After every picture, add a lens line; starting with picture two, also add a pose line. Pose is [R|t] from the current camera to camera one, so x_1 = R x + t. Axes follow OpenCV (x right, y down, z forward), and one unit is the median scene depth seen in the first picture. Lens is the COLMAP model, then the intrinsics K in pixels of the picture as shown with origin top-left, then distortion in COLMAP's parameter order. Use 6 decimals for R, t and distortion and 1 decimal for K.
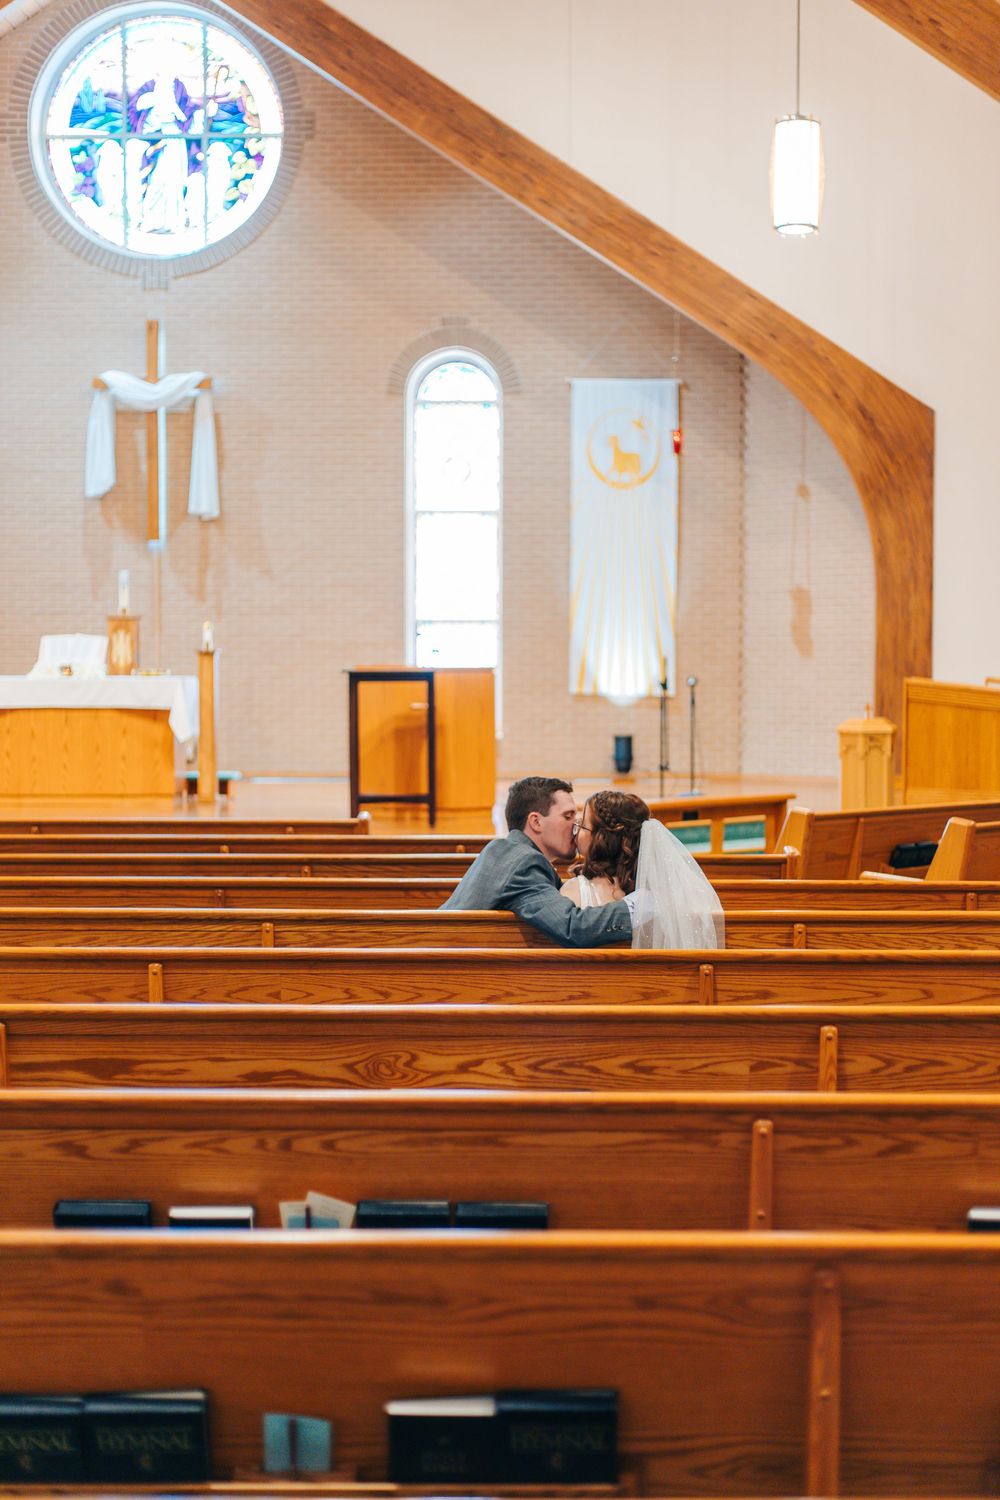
lens RADIAL K [[2057.3, 0, 500.0], [0, 2057.3, 750.0], [0, 0, 1]] dist [0.091897, 0.009746]
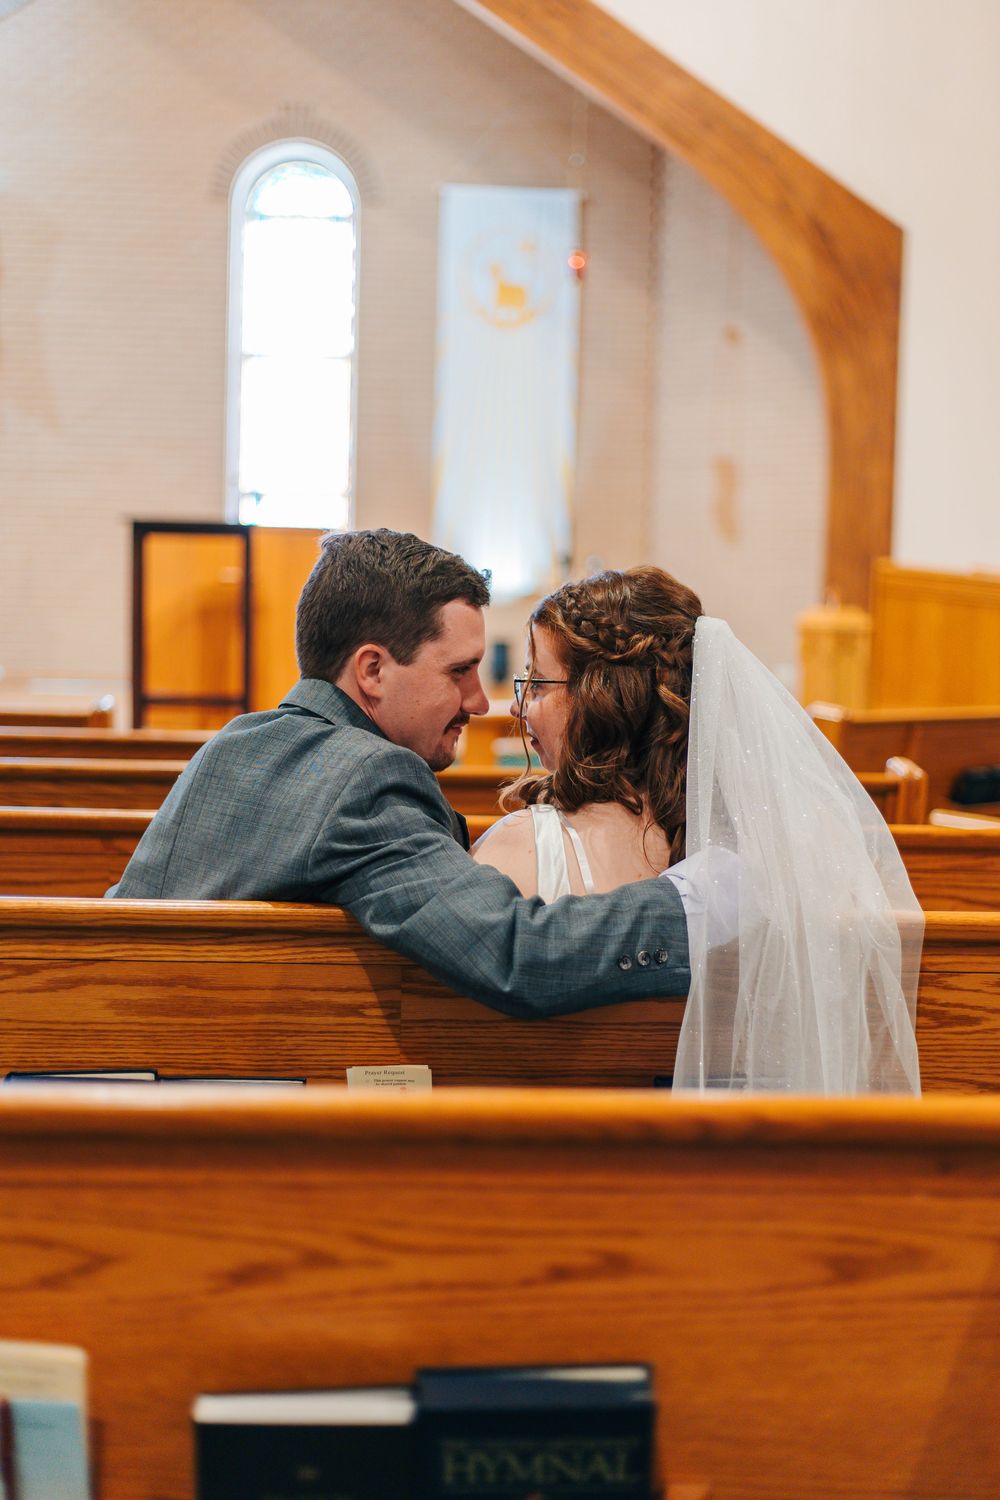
lens RADIAL K [[2057.3, 0, 500.0], [0, 2057.3, 750.0], [0, 0, 1]] dist [0.091897, 0.009746]
pose [[0.997333, 0.014816, 0.071466, 0.002232], [-0.016920, 0.999438, 0.028922, 0.013525], [-0.070998, -0.030054, 0.997024, 0.212156]]
